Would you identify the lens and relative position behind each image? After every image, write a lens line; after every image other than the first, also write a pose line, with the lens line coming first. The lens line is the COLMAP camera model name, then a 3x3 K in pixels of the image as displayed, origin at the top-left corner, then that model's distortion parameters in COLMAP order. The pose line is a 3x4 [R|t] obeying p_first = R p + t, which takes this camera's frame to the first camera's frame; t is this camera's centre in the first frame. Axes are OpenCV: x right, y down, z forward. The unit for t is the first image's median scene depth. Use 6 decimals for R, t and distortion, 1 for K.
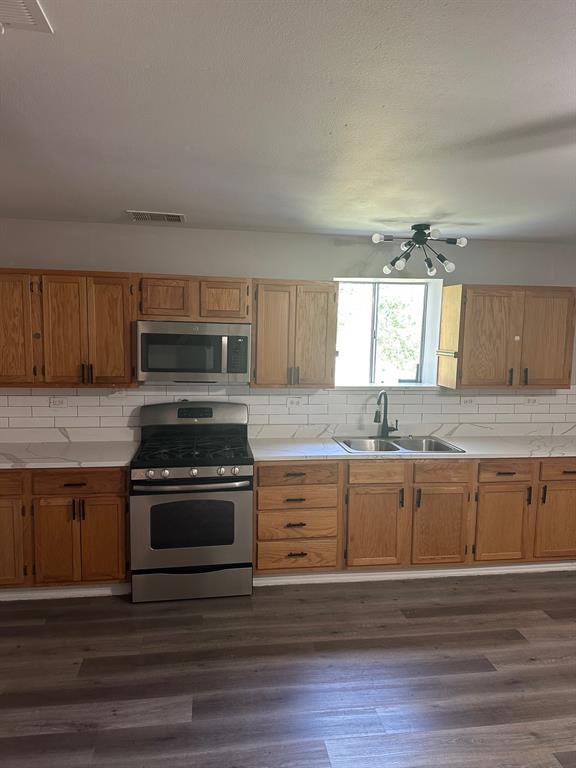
lens RADIAL K [[548.0, 0, 290.6], [0, 548.0, 380.9], [0, 0, 1]] dist [0.001713, -0.029939]
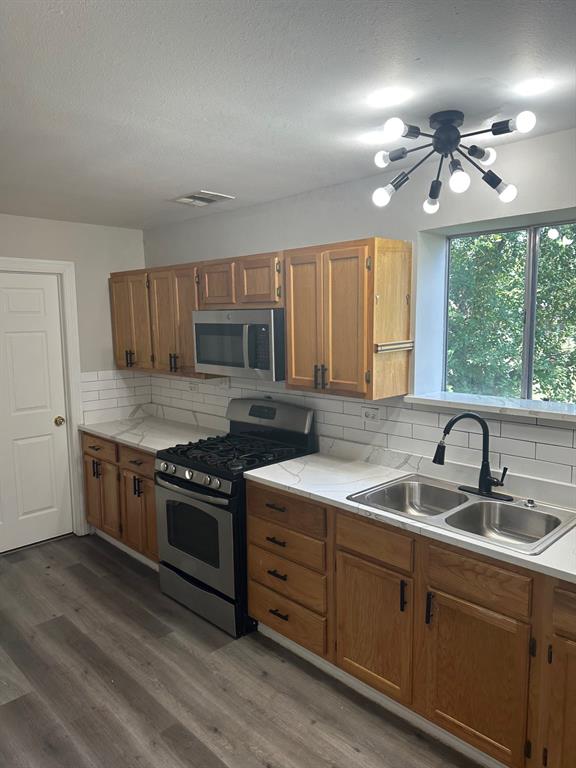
lens RADIAL K [[548.0, 0, 290.6], [0, 548.0, 380.9], [0, 0, 1]] dist [0.001713, -0.029939]
pose [[0.589232, 0.071017, -0.804837, 0.604051], [-0.058841, 0.997256, 0.044917, -0.037375], [0.805819, 0.020891, 0.591794, 0.558979]]
